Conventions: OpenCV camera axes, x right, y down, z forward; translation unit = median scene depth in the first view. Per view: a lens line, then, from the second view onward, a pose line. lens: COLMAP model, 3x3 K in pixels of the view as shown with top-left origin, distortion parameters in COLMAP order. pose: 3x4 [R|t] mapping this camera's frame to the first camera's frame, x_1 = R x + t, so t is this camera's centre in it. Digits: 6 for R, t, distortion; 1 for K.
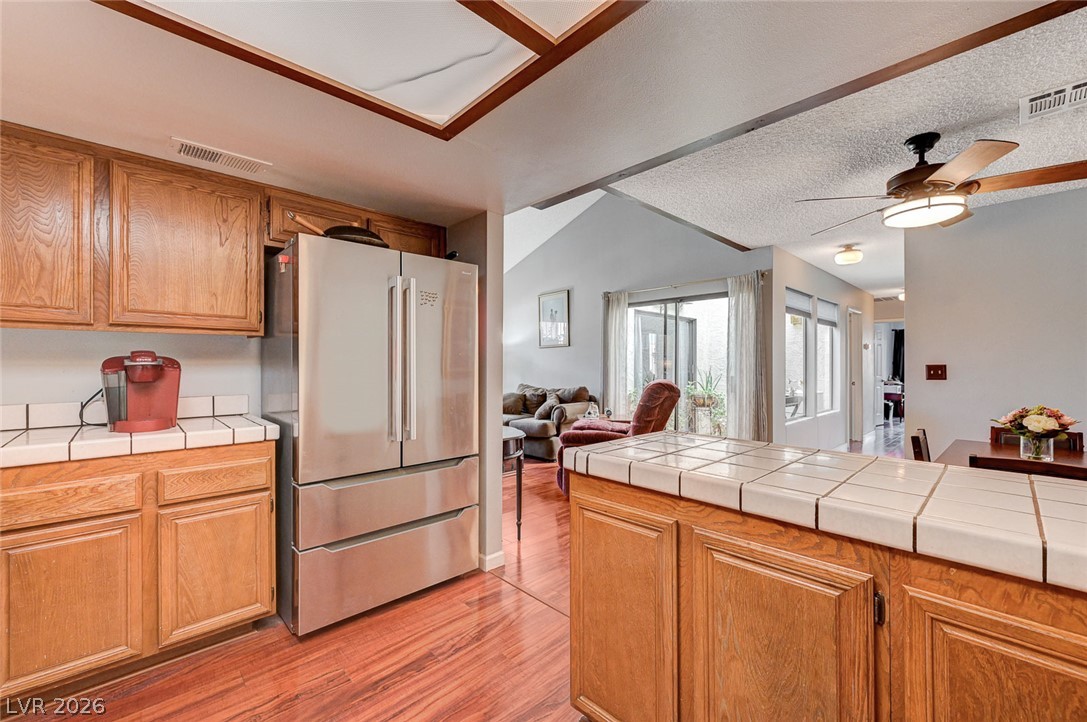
lens RADIAL K [[435.5, 0, 545.1], [0, 435.5, 364.5], [0, 0, 1]] dist [0.002253, 0.000266]
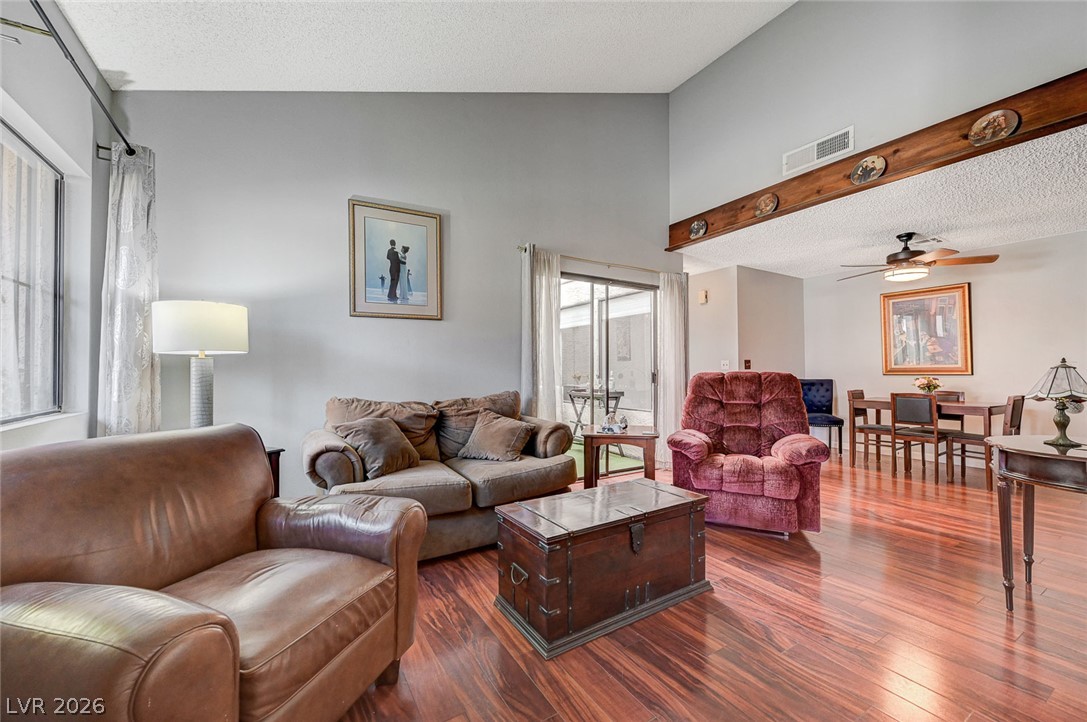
lens RADIAL K [[435.5, 0, 558.6], [0, 435.5, 364.3], [0, 0, 1]] dist [0.002253, 0.000266]
pose [[0.194802, 0.014079, 0.980741, -0.535574], [0.001706, 0.999891, -0.014692, 0.025608], [-0.980841, 0.004535, 0.194757, 0.908219]]
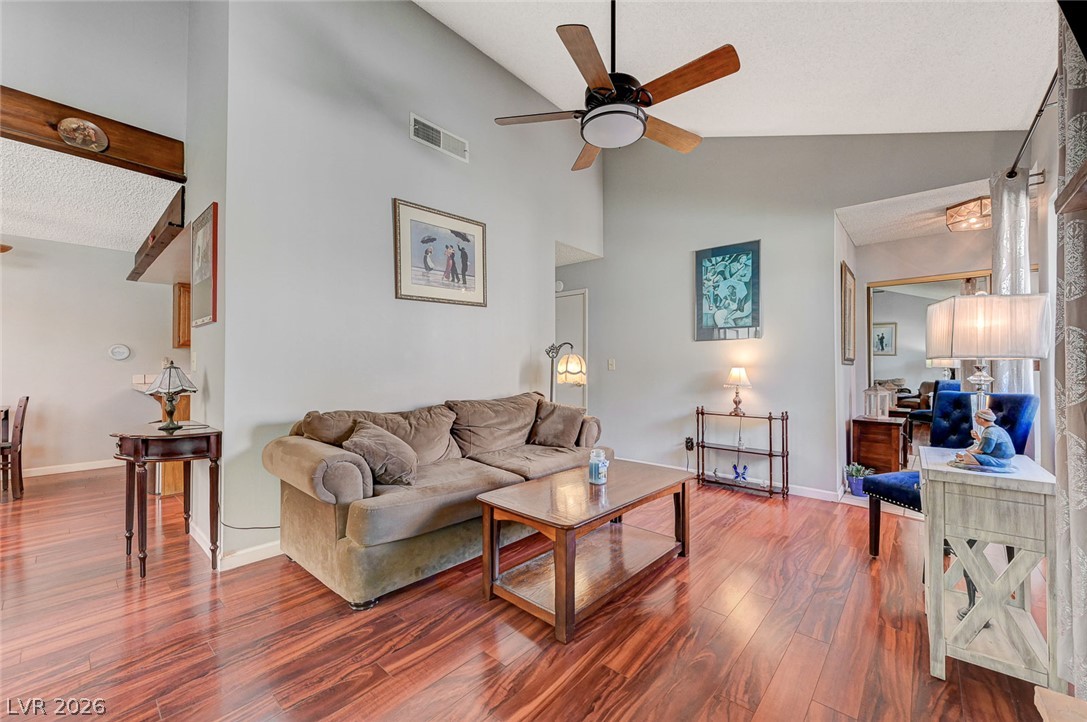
lens RADIAL K [[435.5, 0, 540.5], [0, 435.5, 365.9], [0, 0, 1]] dist [0.002253, 0.000266]
pose [[-0.997338, 0.002544, -0.072878, -0.453909], [0.003001, 0.999976, -0.006169, 0.025813], [0.072860, -0.006372, -0.997322, 1.066094]]
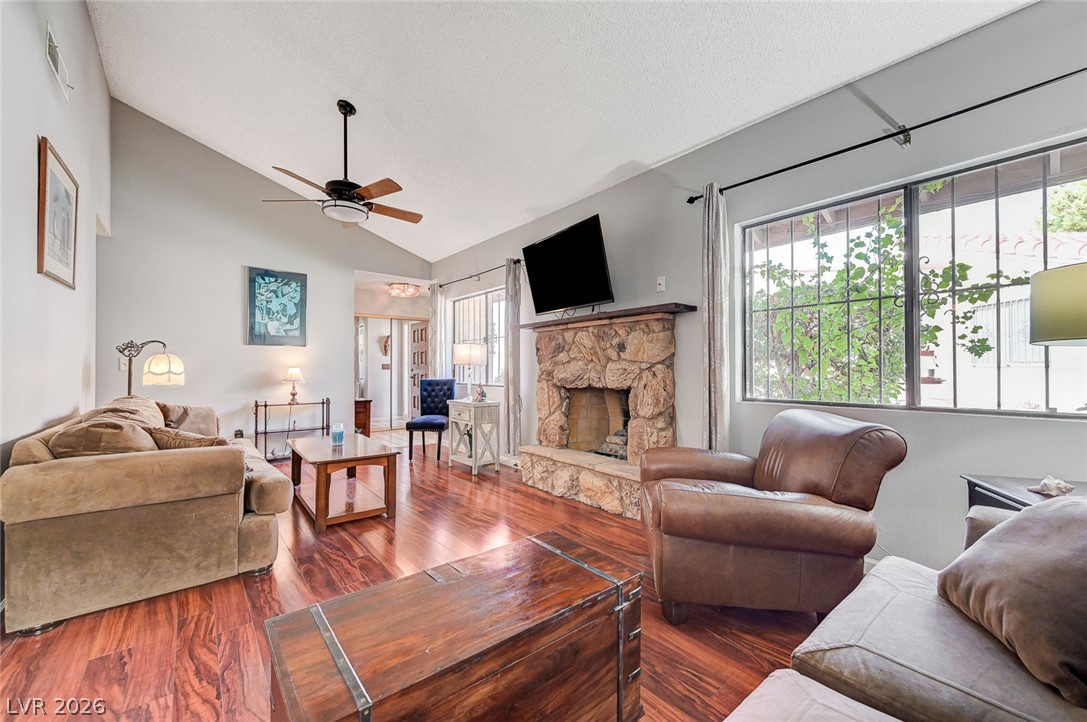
lens RADIAL K [[435.5, 0, 552.9], [0, 435.5, 358.0], [0, 0, 1]] dist [0.002253, 0.000266]
pose [[-0.081446, -0.019532, -0.996486, 0.097396], [0.000785, 0.999806, -0.019661, 0.022963], [0.996677, -0.002383, -0.081415, 1.007930]]
